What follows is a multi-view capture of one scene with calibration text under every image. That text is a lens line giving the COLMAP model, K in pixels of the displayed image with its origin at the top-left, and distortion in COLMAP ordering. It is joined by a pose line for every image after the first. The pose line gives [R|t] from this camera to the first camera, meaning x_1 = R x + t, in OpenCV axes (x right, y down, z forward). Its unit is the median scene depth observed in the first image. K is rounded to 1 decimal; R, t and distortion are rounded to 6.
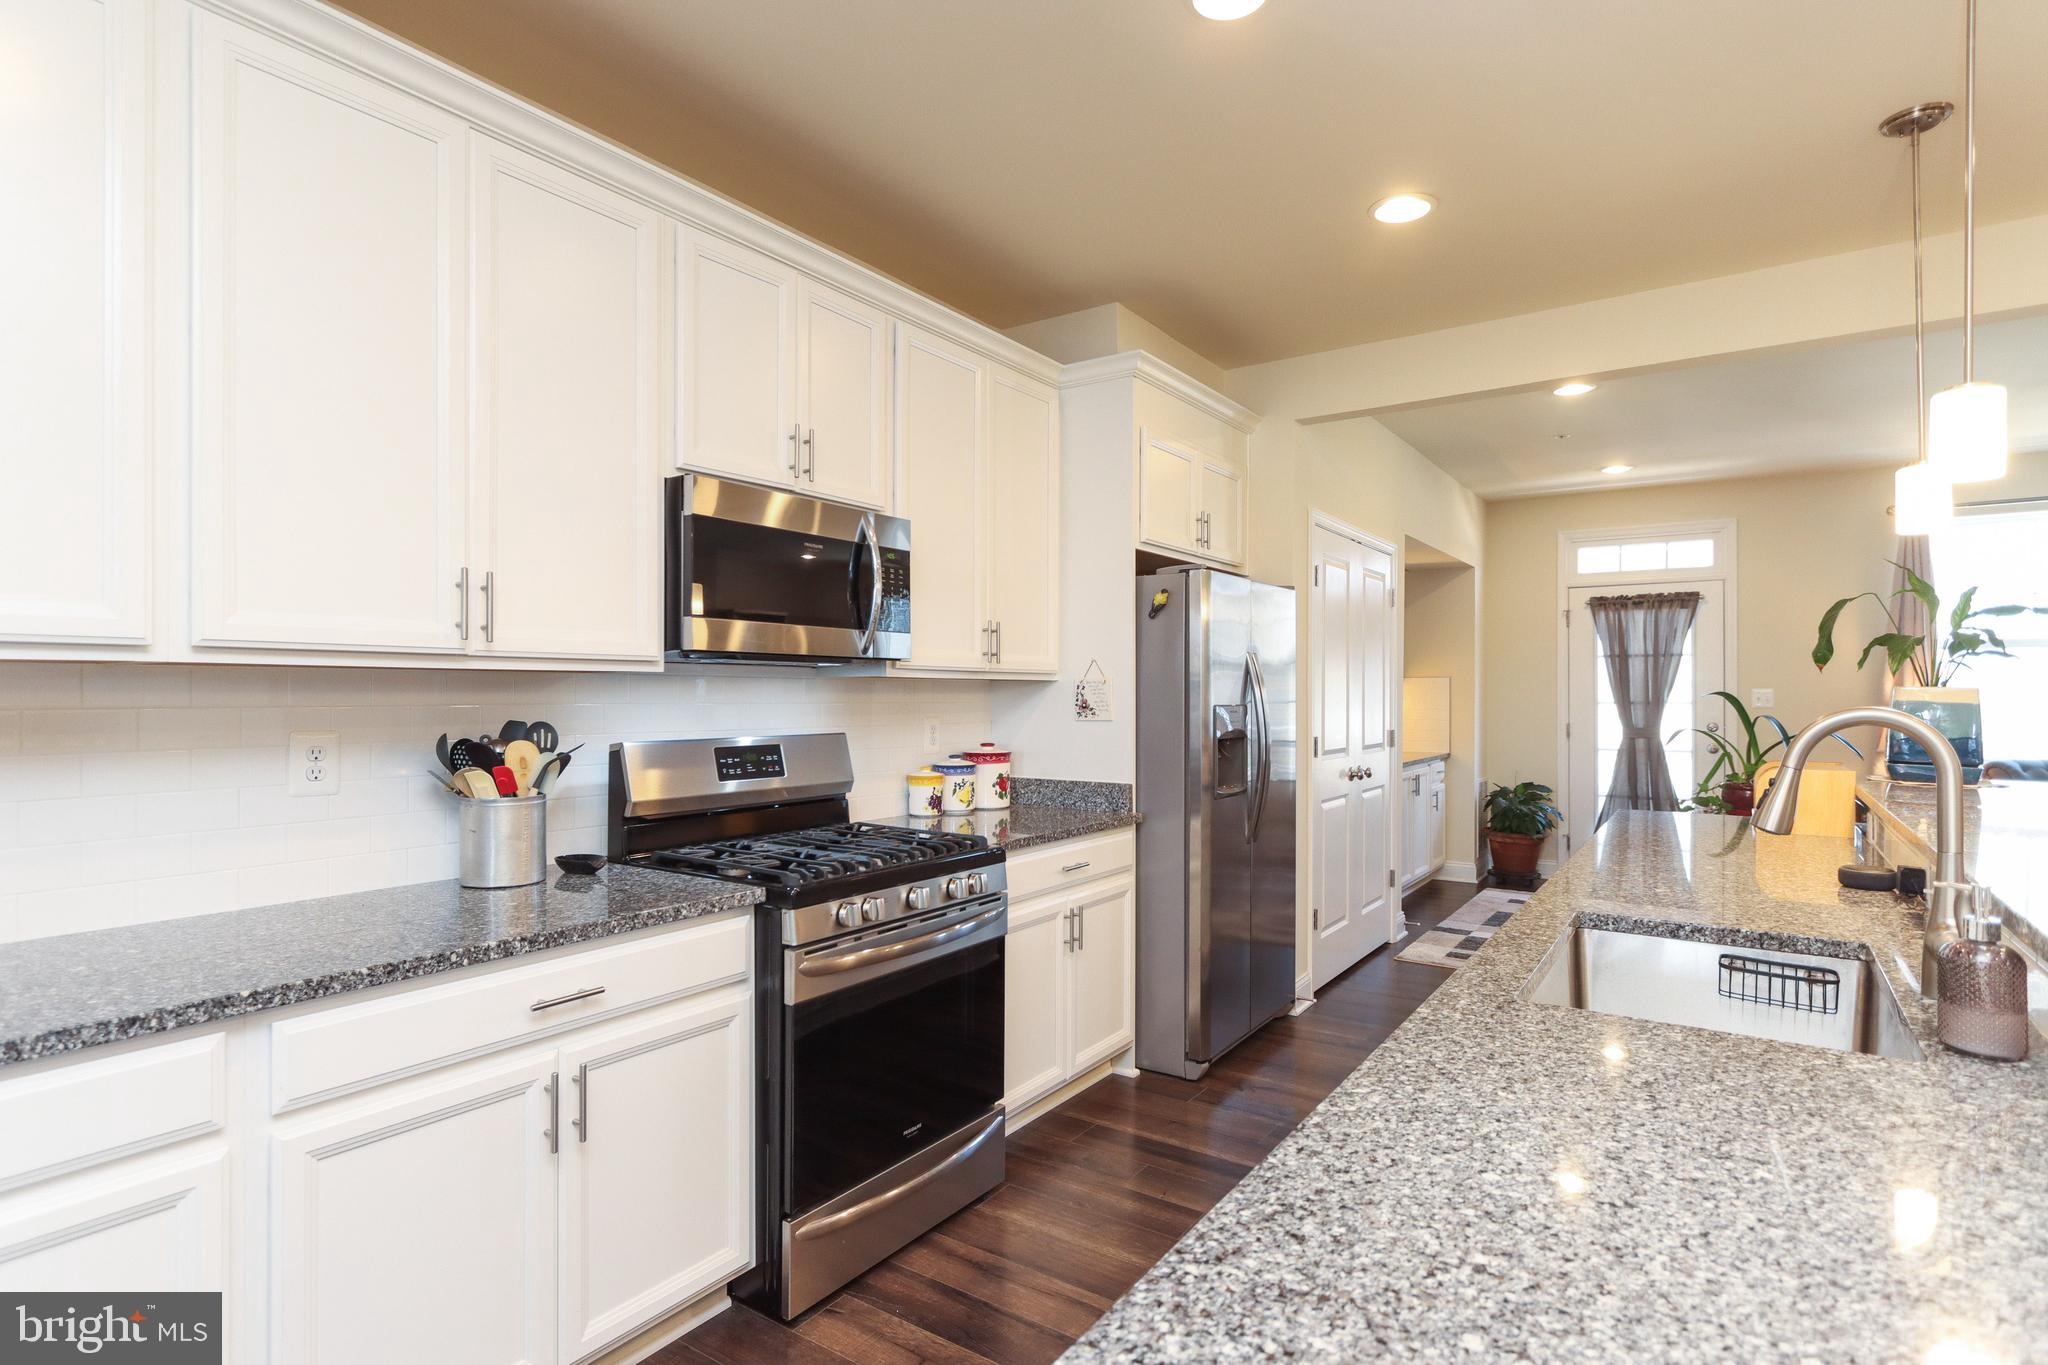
lens RADIAL K [[1026.9, 0, 1017.7], [0, 1026.9, 688.6], [0, 0, 1]] dist [-0.000499, 0.000120]
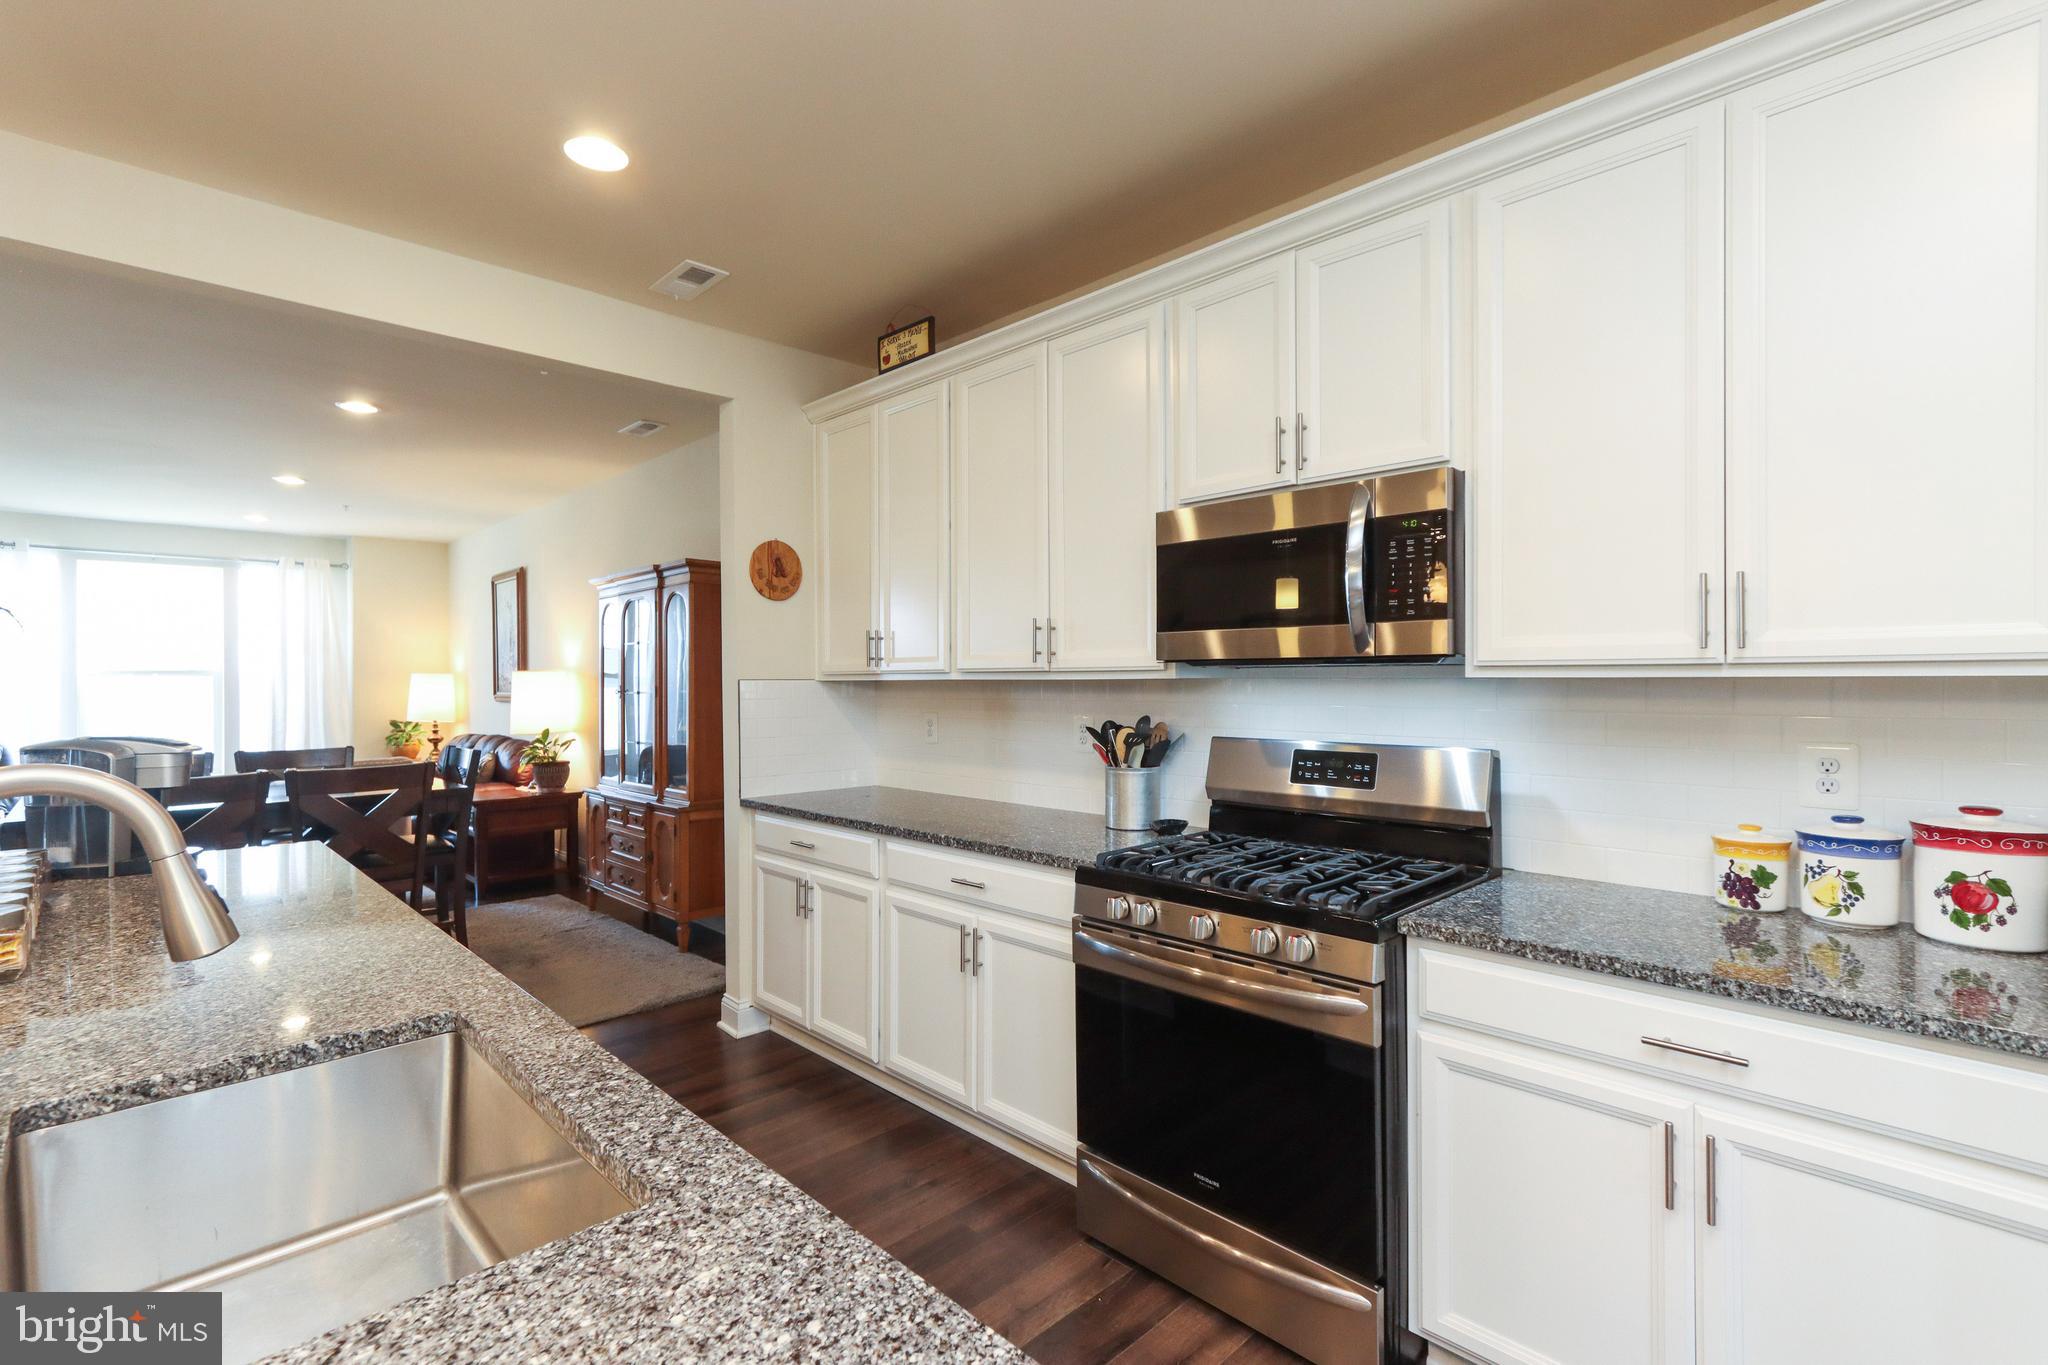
lens RADIAL K [[958.0, 0, 1024.8], [0, 958.0, 675.7], [0, 0, 1]] dist [-0.002085, 0.001091]
pose [[-0.189419, -0.003341, -0.981891, 0.659409], [0.007634, 0.999959, -0.004875, -0.012387], [0.981867, -0.008419, -0.189386, 0.871677]]
